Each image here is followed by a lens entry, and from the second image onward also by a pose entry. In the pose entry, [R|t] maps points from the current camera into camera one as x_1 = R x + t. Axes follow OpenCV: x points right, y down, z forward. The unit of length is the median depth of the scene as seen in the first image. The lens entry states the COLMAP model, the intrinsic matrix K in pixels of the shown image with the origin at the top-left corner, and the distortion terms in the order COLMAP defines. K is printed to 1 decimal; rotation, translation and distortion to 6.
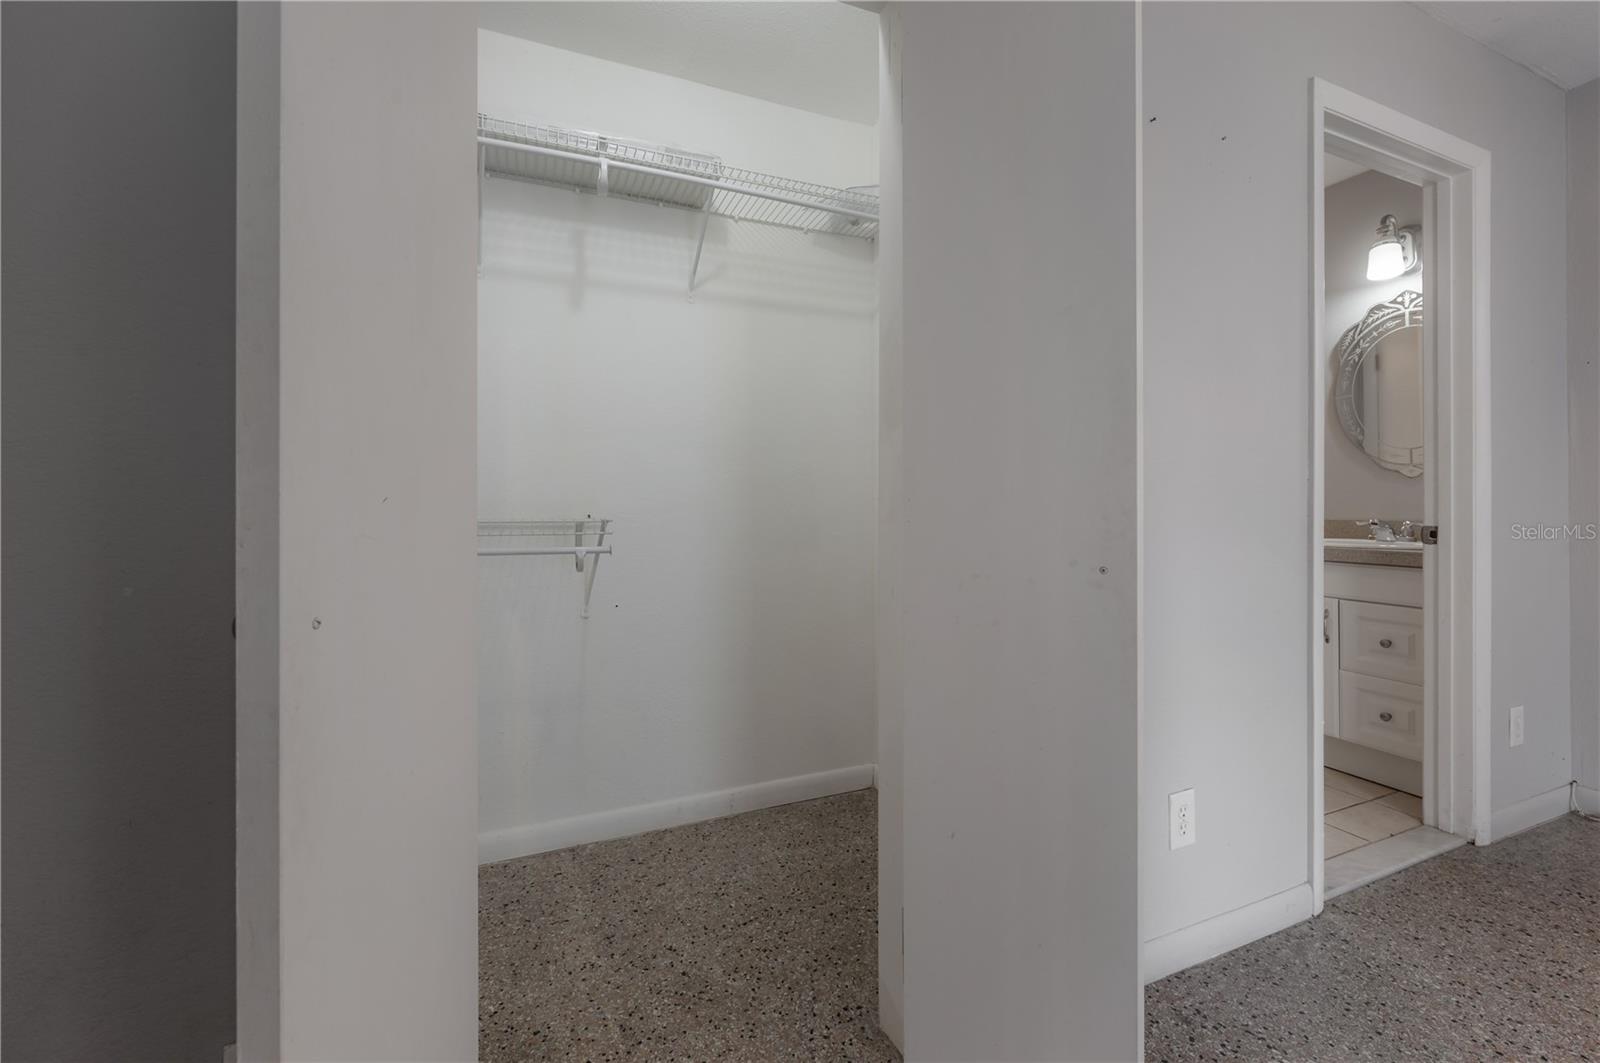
lens RADIAL K [[705.5, 0, 849.5], [0, 705.5, 507.2], [0, 0, 1]] dist [-0.000718, -0.000116]
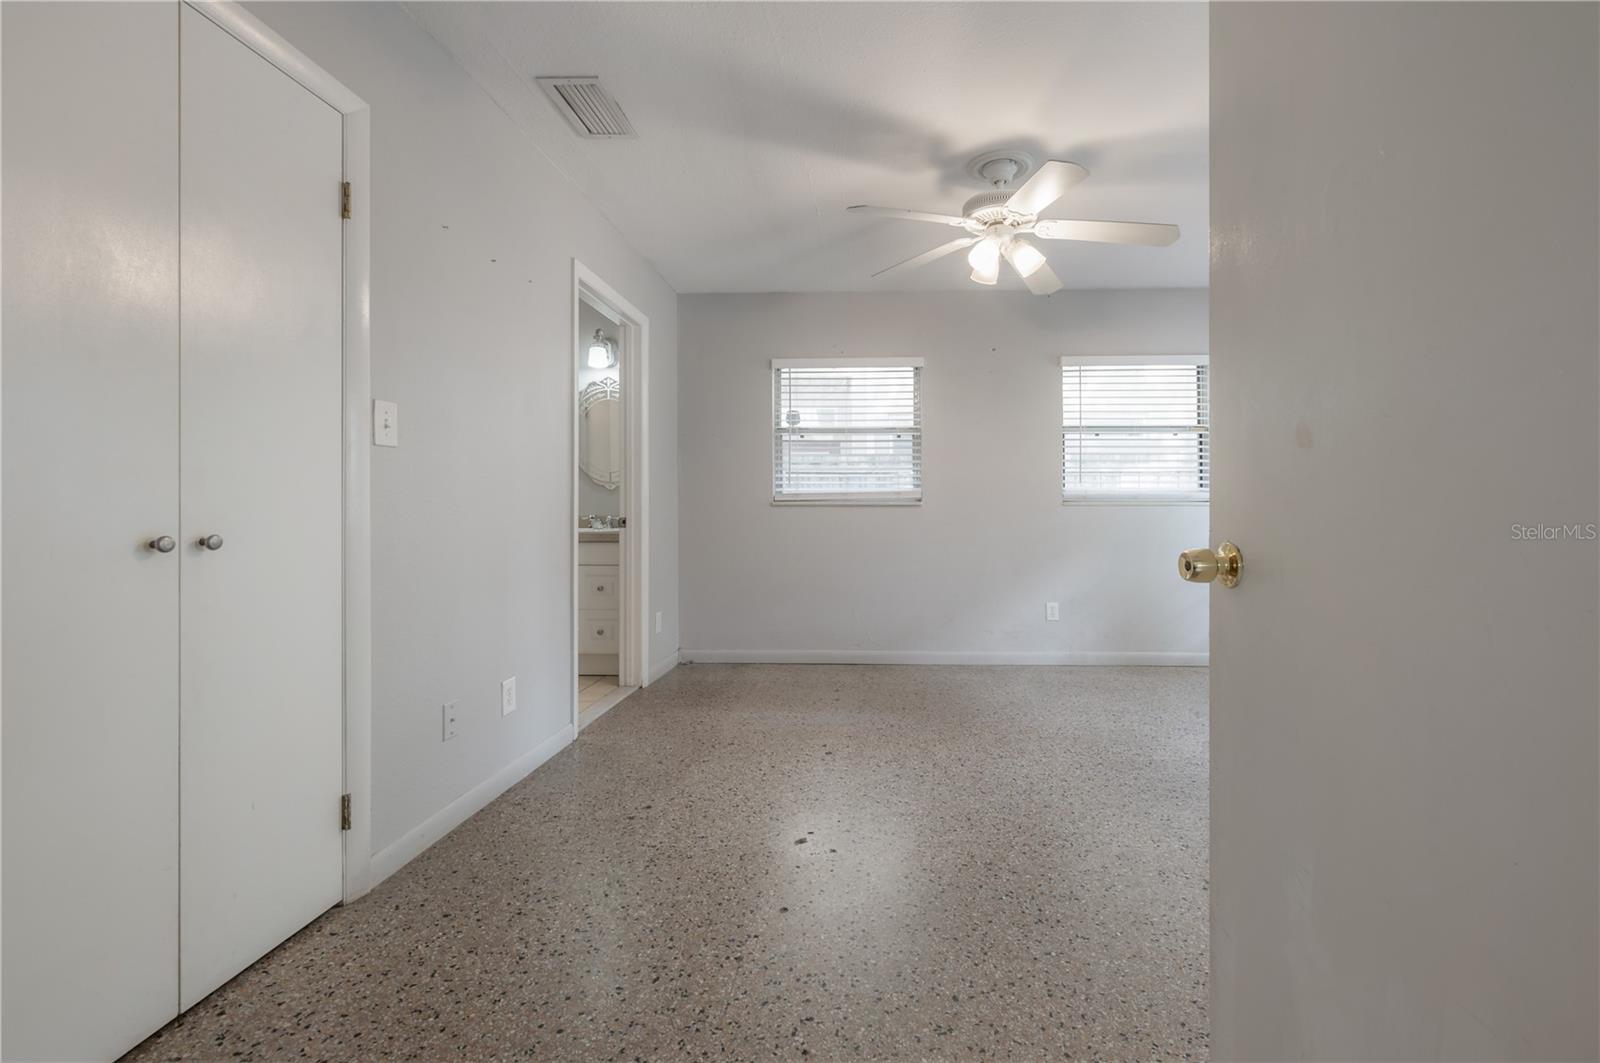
lens RADIAL K [[640.2, 0, 793.6], [0, 640.2, 512.2], [0, 0, 1]] dist [0.000318, 0.000141]
pose [[0.560504, 0.001974, 0.828149, -0.225598], [-0.000953, 0.999998, -0.001738, 0.012839], [-0.828151, 0.000185, 0.560505, -0.217142]]
